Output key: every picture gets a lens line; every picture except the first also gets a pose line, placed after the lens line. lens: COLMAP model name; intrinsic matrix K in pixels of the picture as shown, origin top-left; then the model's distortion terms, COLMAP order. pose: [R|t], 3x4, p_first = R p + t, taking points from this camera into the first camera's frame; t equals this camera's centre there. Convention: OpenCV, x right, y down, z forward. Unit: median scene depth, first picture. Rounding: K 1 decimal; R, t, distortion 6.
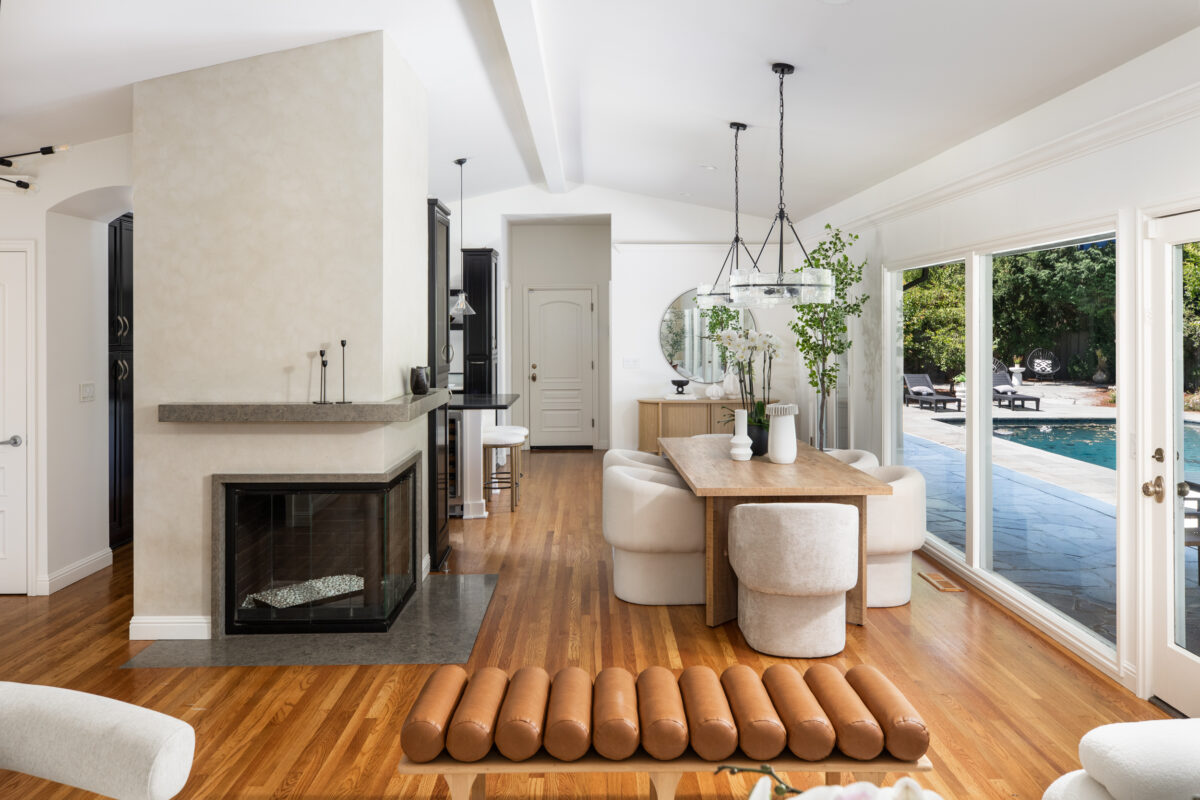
lens RADIAL K [[955.0, 0, 651.3], [0, 955.0, 449.7], [0, 0, 1]] dist [0.000452, 0.001764]
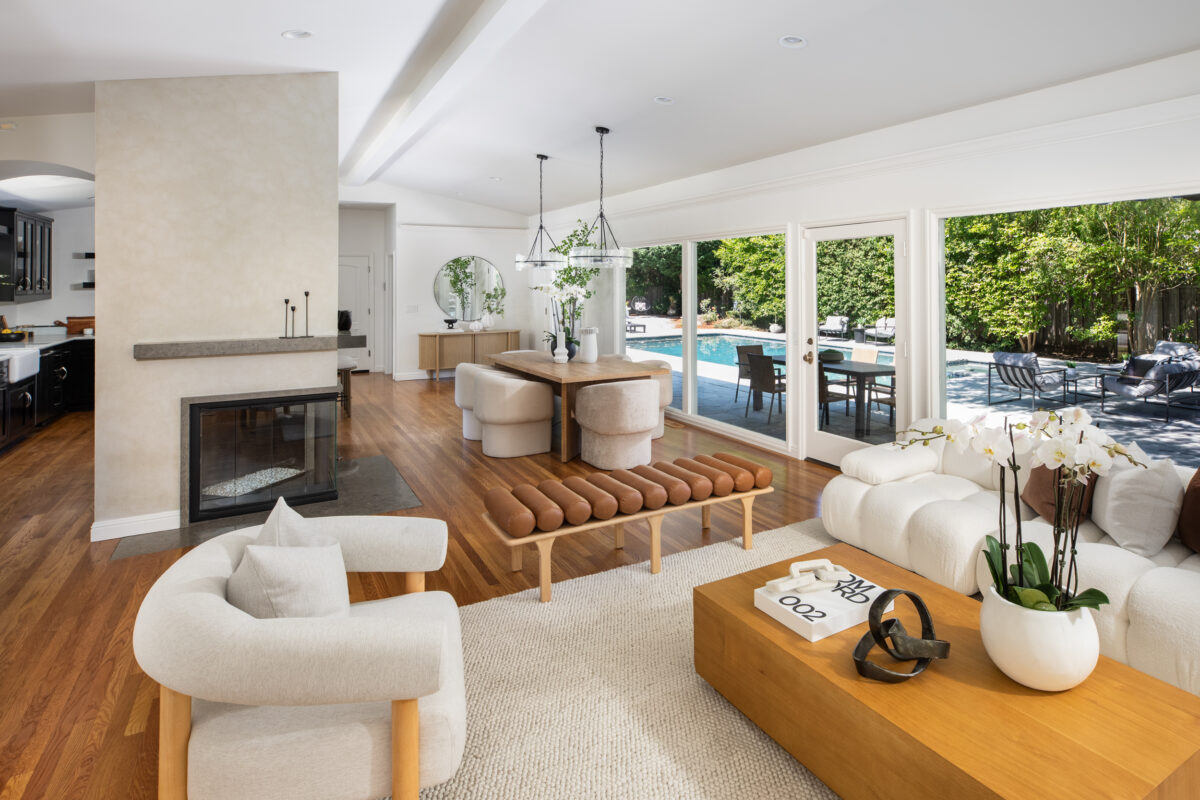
lens RADIAL K [[644.5, 0, 668.9], [0, 644.5, 389.8], [0, 0, 1]] dist [-0.000659, 0.000053]
pose [[0.876110, -0.081632, 0.475149, -0.279718], [0.065311, 0.996572, 0.050789, 0.012866], [-0.477666, -0.013464, 0.878438, -0.067827]]
